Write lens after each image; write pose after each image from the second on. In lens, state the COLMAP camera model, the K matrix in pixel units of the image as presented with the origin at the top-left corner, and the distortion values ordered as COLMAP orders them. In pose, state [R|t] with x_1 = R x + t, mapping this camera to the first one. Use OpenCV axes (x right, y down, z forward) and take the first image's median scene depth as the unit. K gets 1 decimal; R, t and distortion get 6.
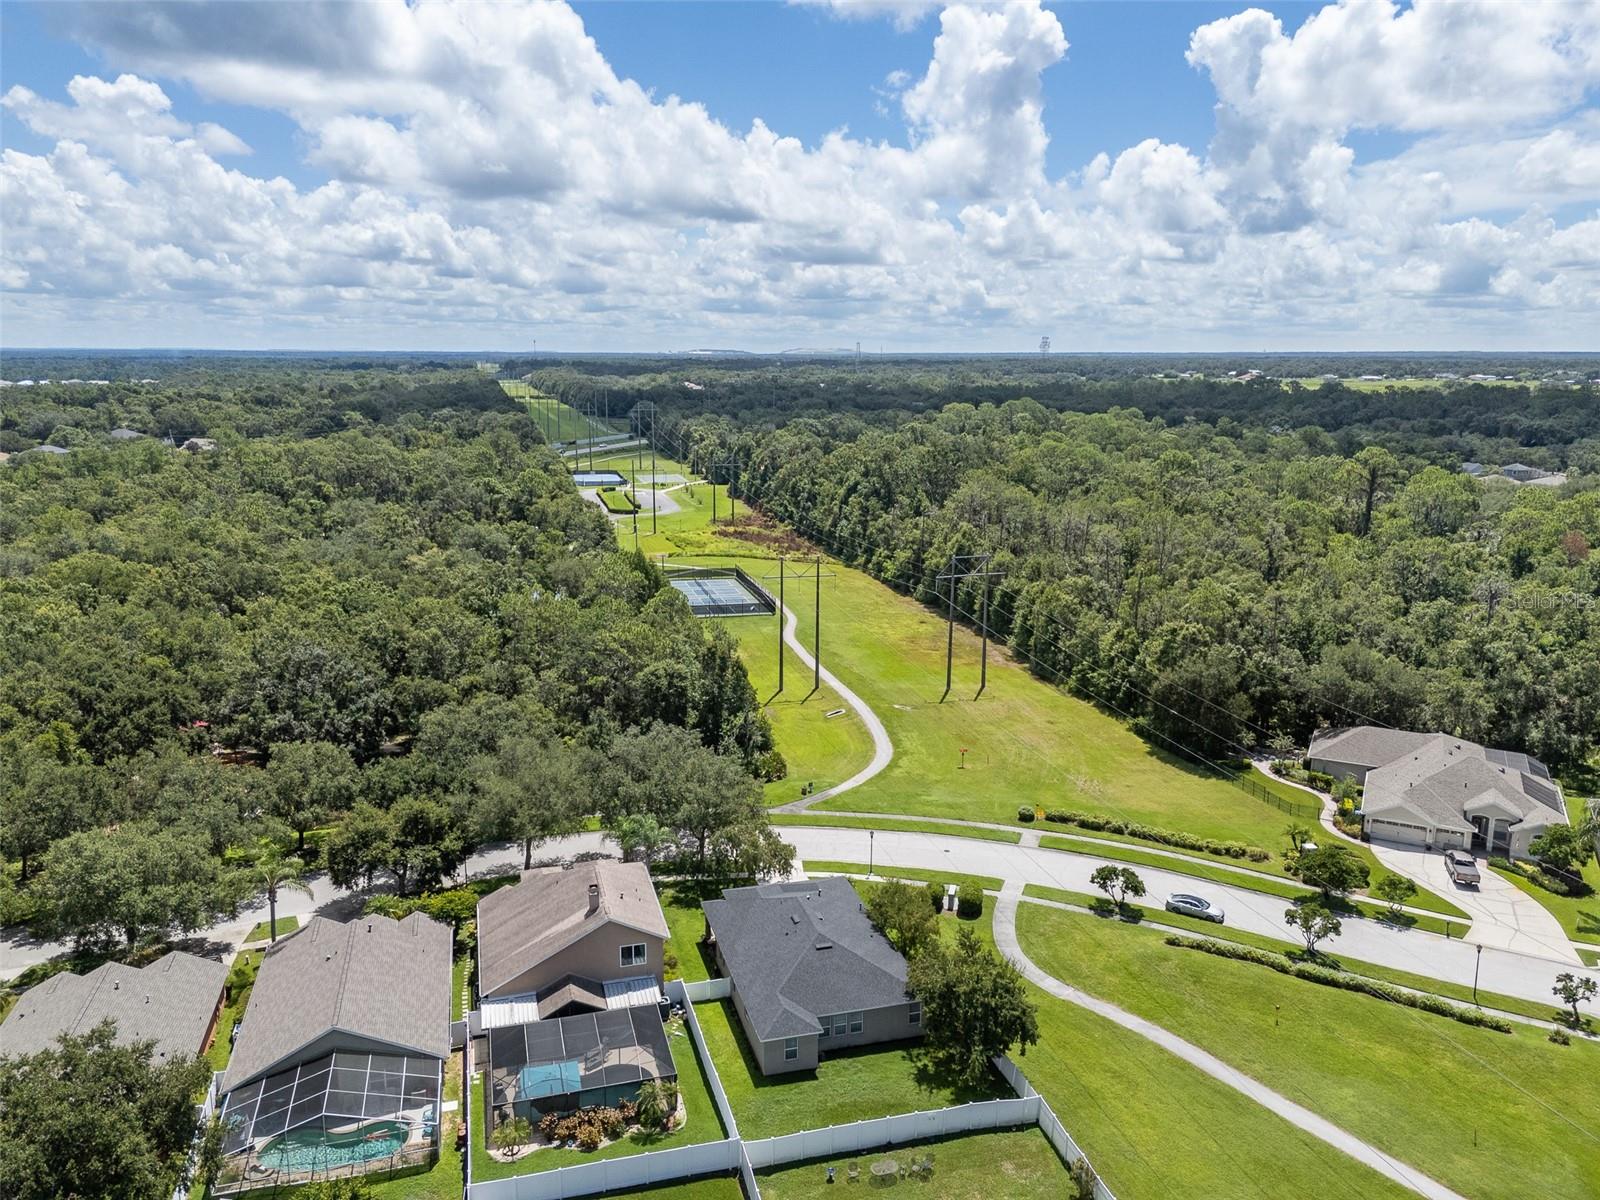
lens RADIAL K [[1190.2, 0, 800.0], [0, 1190.2, 600.0], [0, 0, 1]] dist [0.072226, -0.065628]
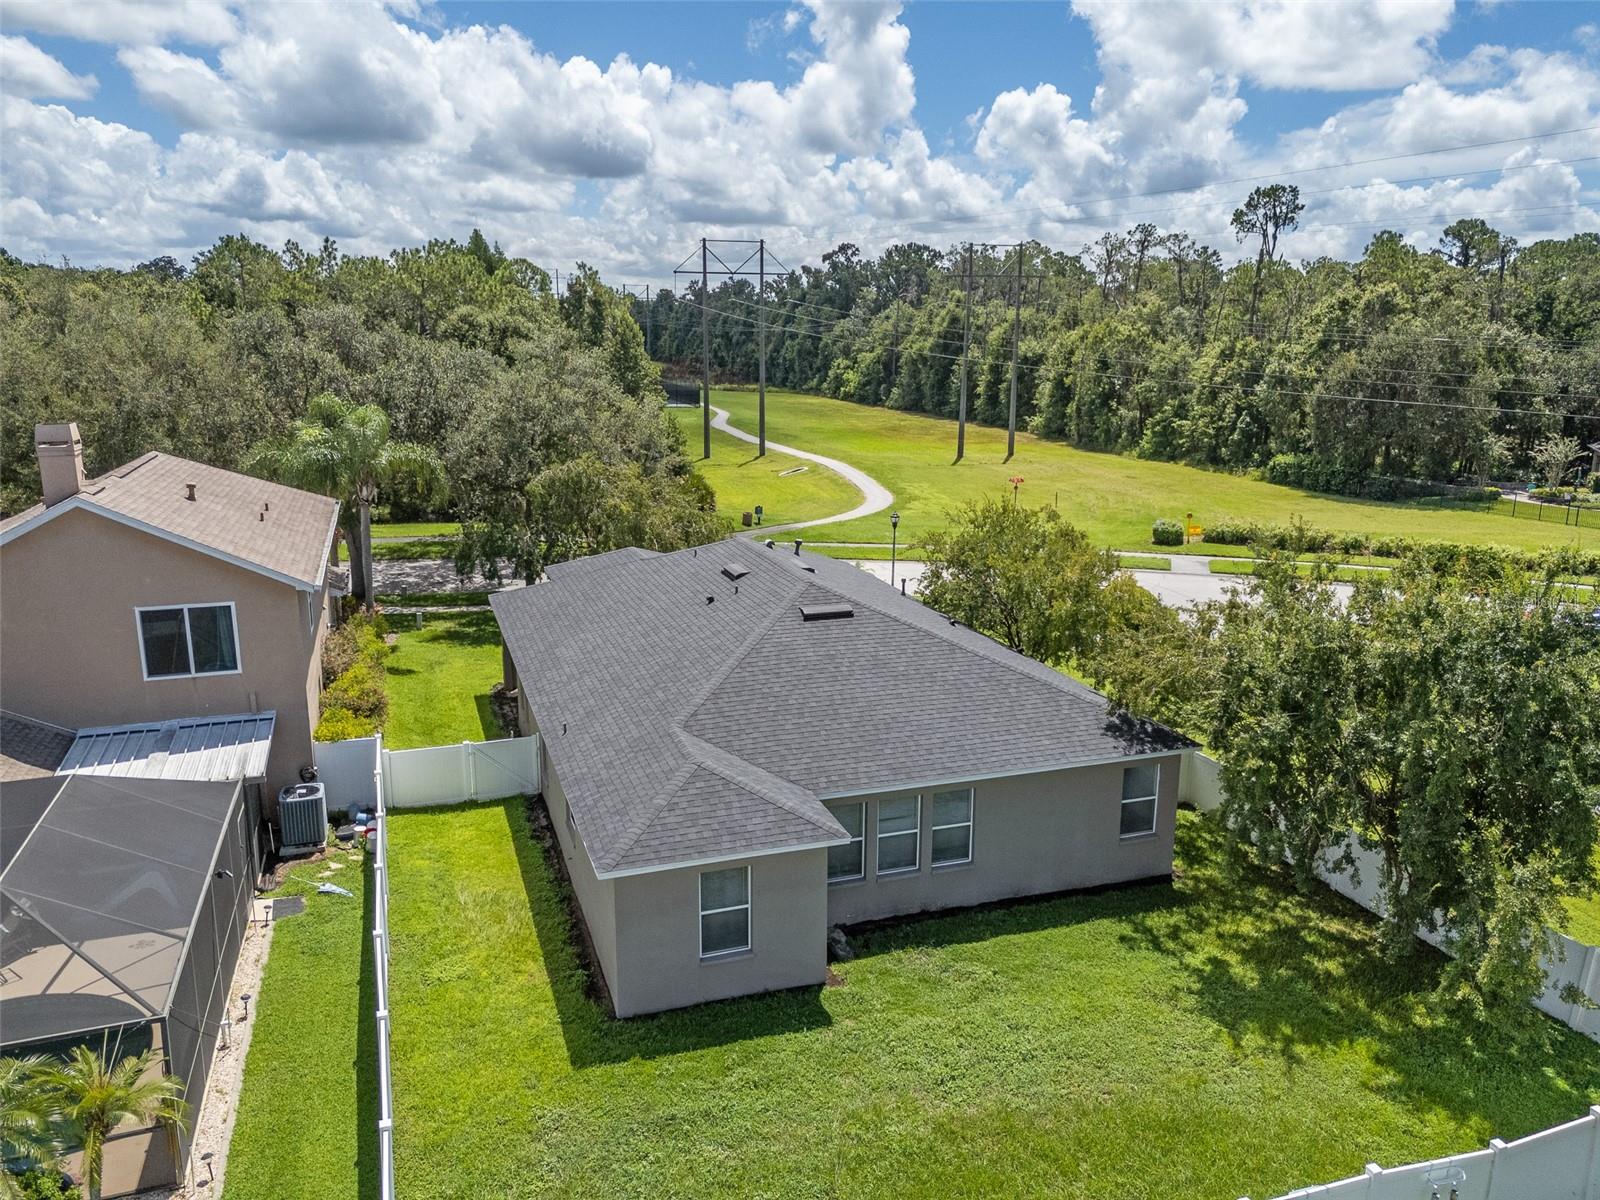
lens RADIAL K [[1172.9, 0, 801.7], [0, 1172.9, 618.5], [0, 0, 1]] dist [0.065634, -0.041041]
pose [[0.998290, -0.013064, 0.056973, -0.002612], [0.011026, 0.999293, 0.035939, 0.176471], [-0.057402, -0.035249, 0.997729, 0.437643]]
